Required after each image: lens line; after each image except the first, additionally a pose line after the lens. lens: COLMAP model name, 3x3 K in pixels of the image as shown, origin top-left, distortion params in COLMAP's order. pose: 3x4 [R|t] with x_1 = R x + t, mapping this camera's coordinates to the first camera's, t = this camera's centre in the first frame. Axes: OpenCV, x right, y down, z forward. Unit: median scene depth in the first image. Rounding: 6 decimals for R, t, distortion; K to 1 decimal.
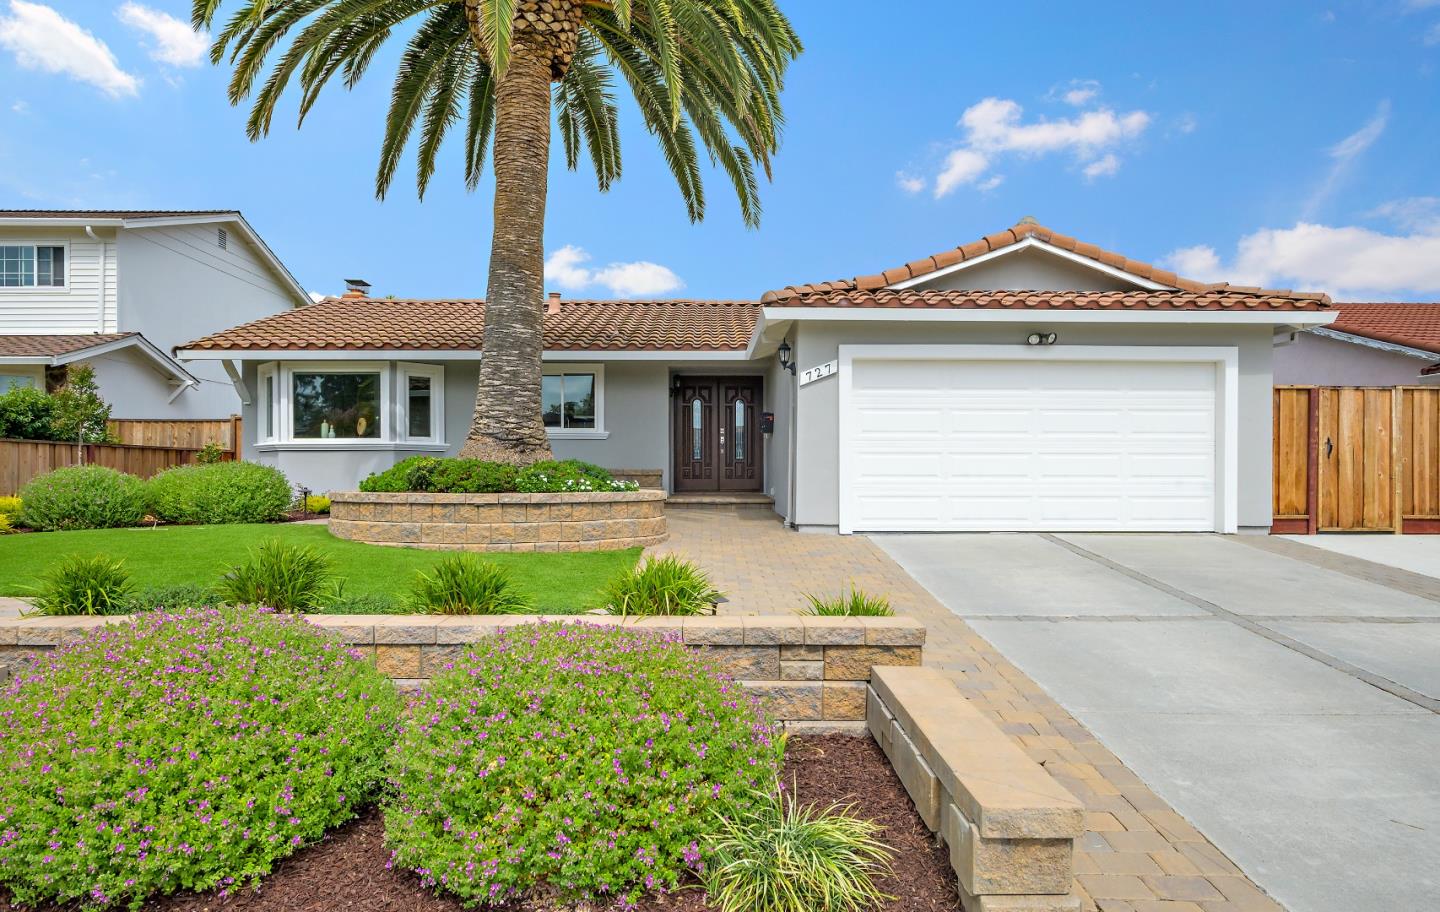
lens RADIAL K [[861.4, 0, 720.0], [0, 861.4, 456.0], [0, 0, 1]] dist [-0.006397, -0.000594]
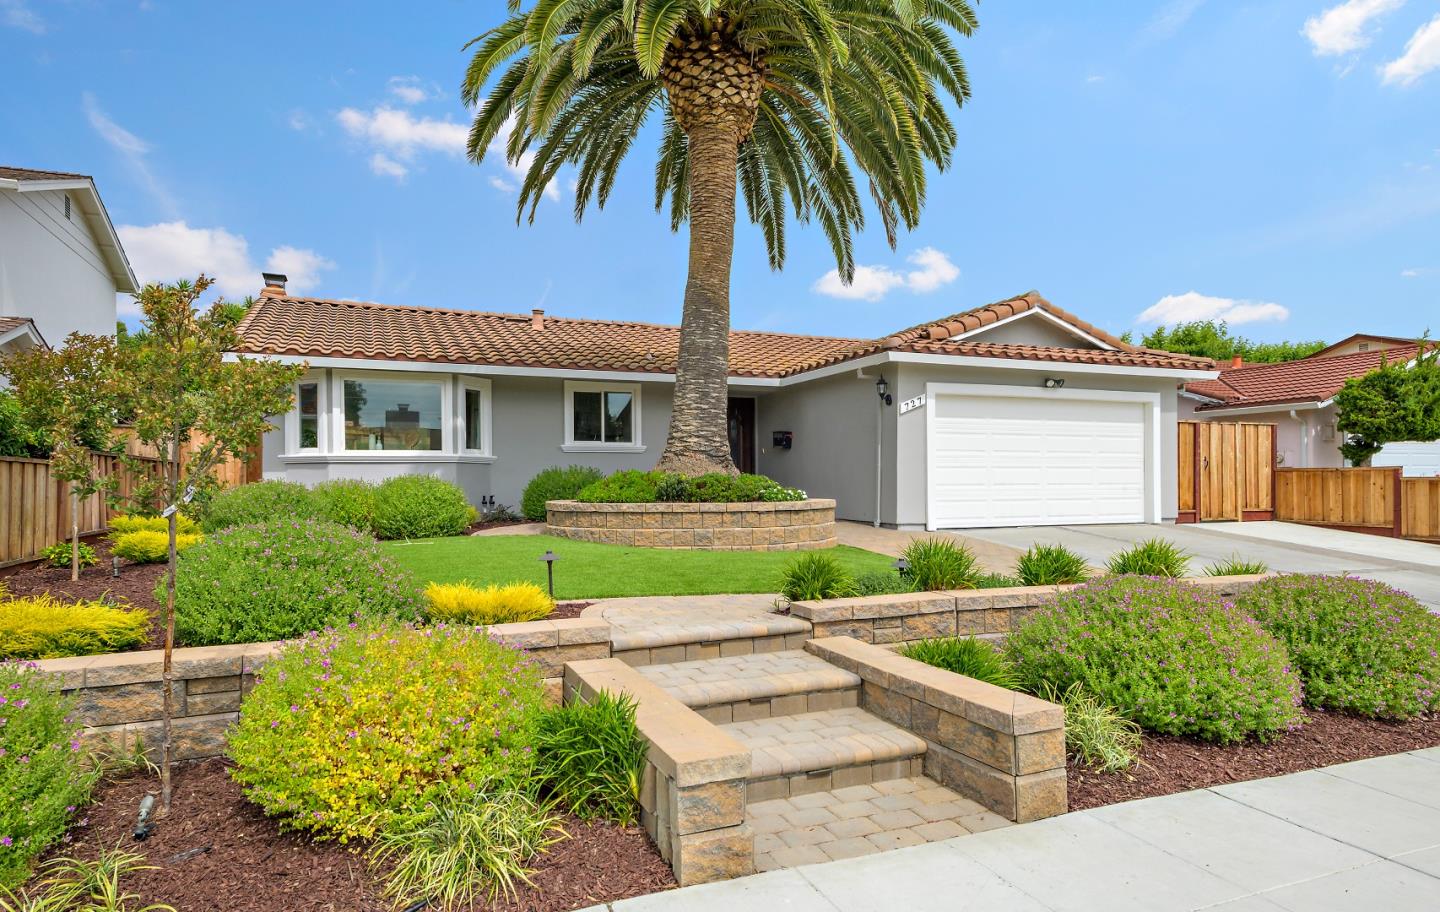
lens RADIAL K [[857.5, 0, 720.0], [0, 857.5, 456.0], [0, 0, 1]] dist [0.053793, -0.000368]
pose [[0.926601, 0.004485, 0.376020, -0.751334], [-0.001511, 0.999965, -0.008205, -0.010762], [-0.376044, 0.007034, 0.926575, -0.079693]]
